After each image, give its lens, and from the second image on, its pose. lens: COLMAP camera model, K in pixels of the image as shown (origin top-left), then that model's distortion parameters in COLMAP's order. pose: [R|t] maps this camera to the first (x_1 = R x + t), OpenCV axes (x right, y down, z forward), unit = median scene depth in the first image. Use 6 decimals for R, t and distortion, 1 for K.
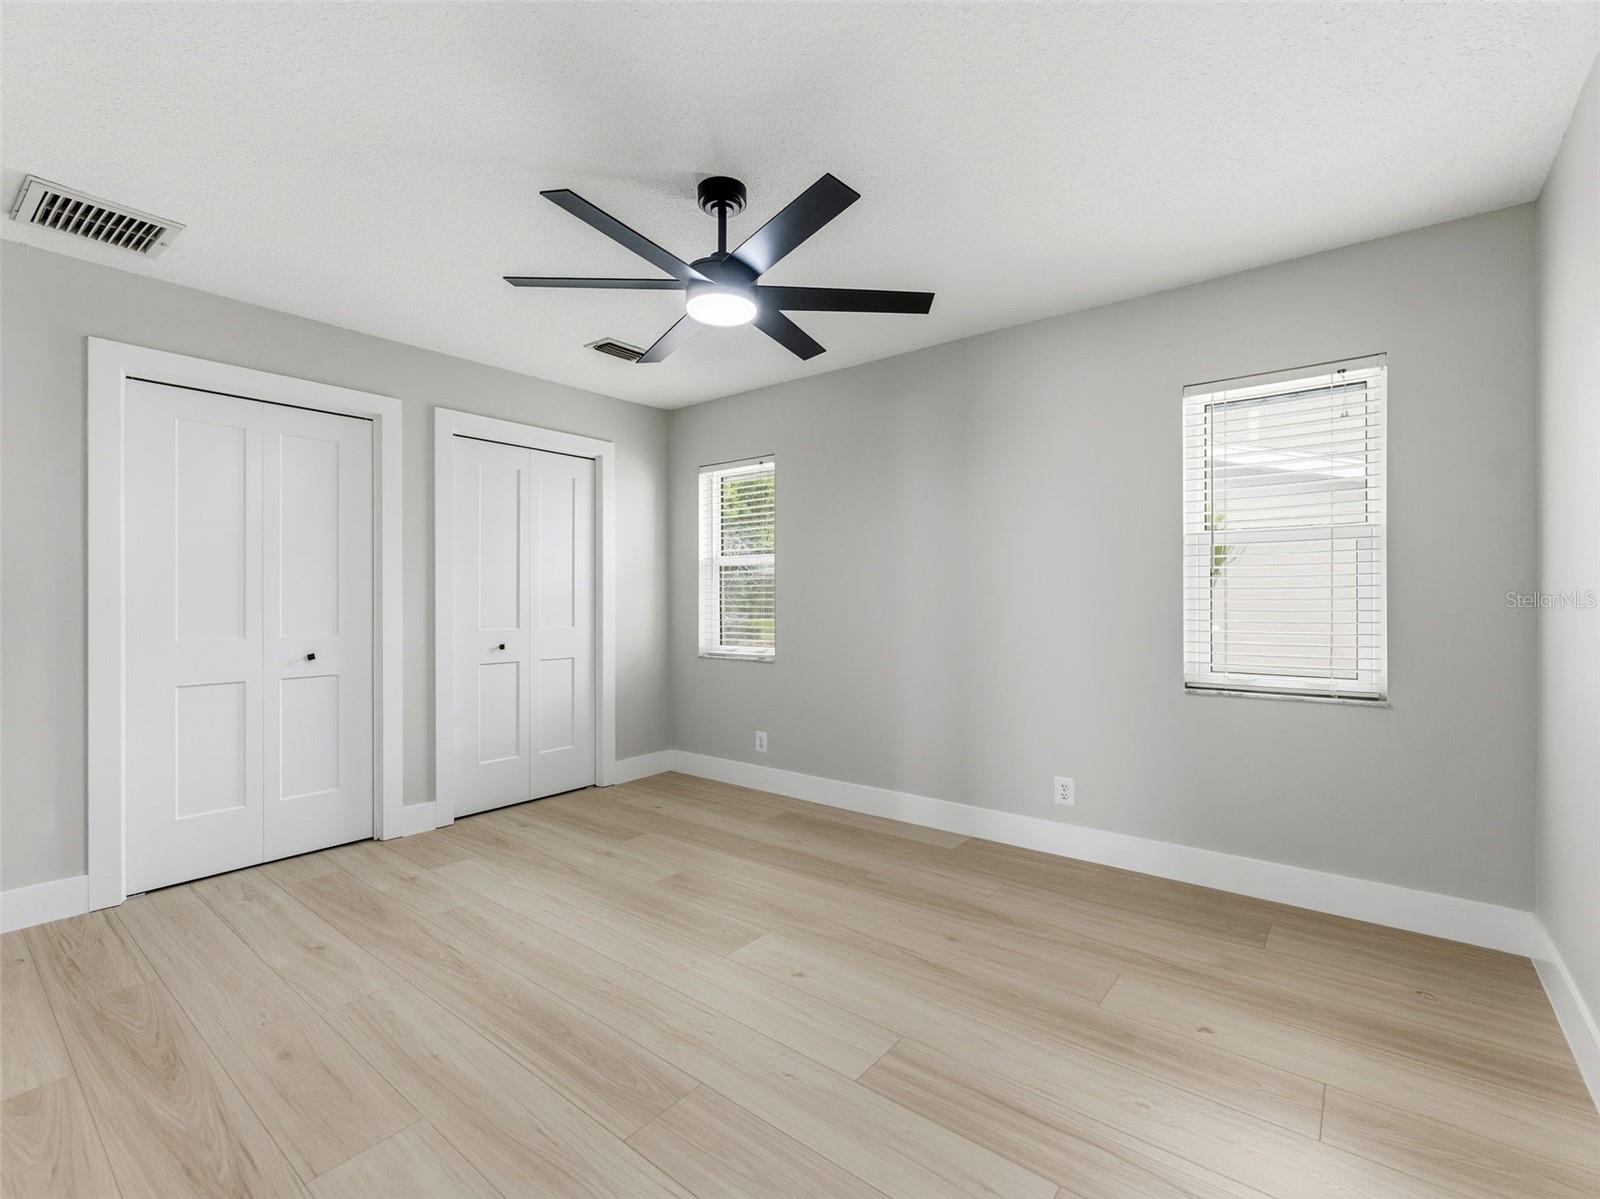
lens RADIAL K [[726.8, 0, 797.0], [0, 726.8, 598.3], [0, 0, 1]] dist [0.010601, 0.000078]
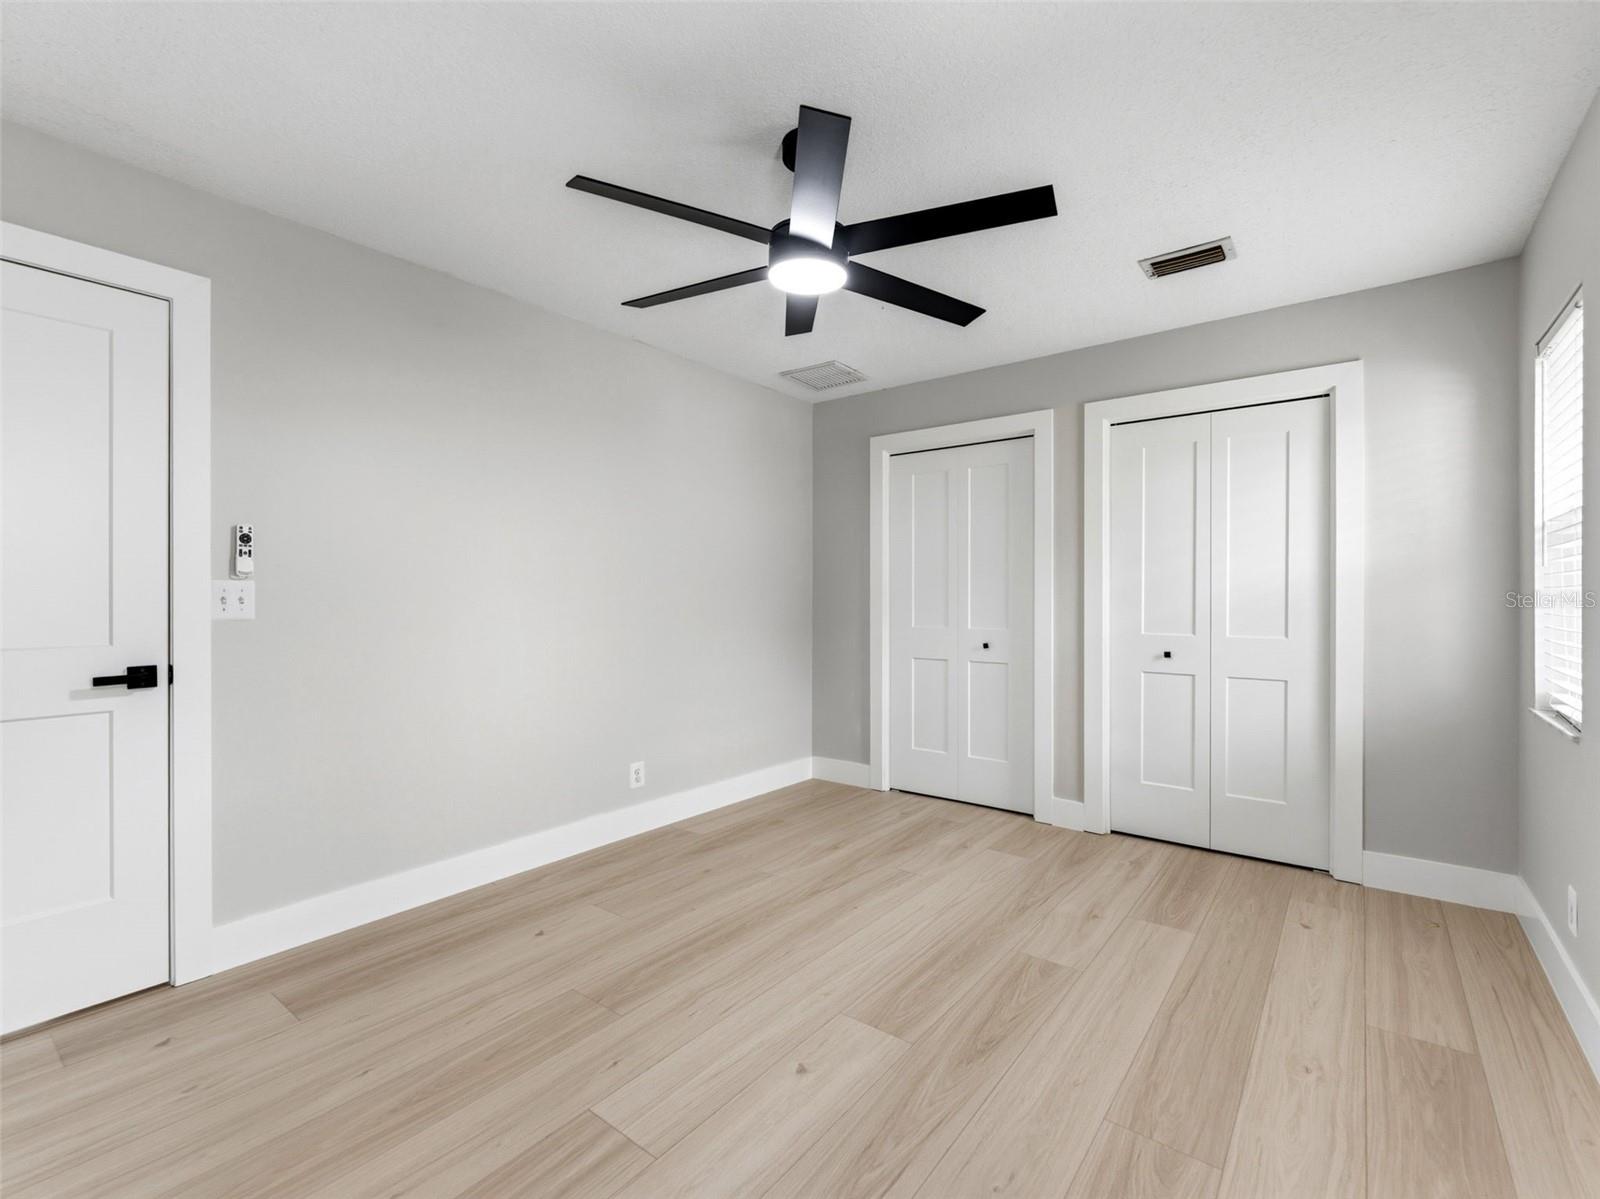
lens RADIAL K [[726.8, 0, 794.3], [0, 726.8, 597.3], [0, 0, 1]] dist [0.010601, 0.000078]
pose [[0.017492, -0.001136, -0.999846, 0.497960], [-0.002312, 0.999997, -0.001177, 0.001355], [0.999844, 0.002332, 0.017489, 0.606204]]
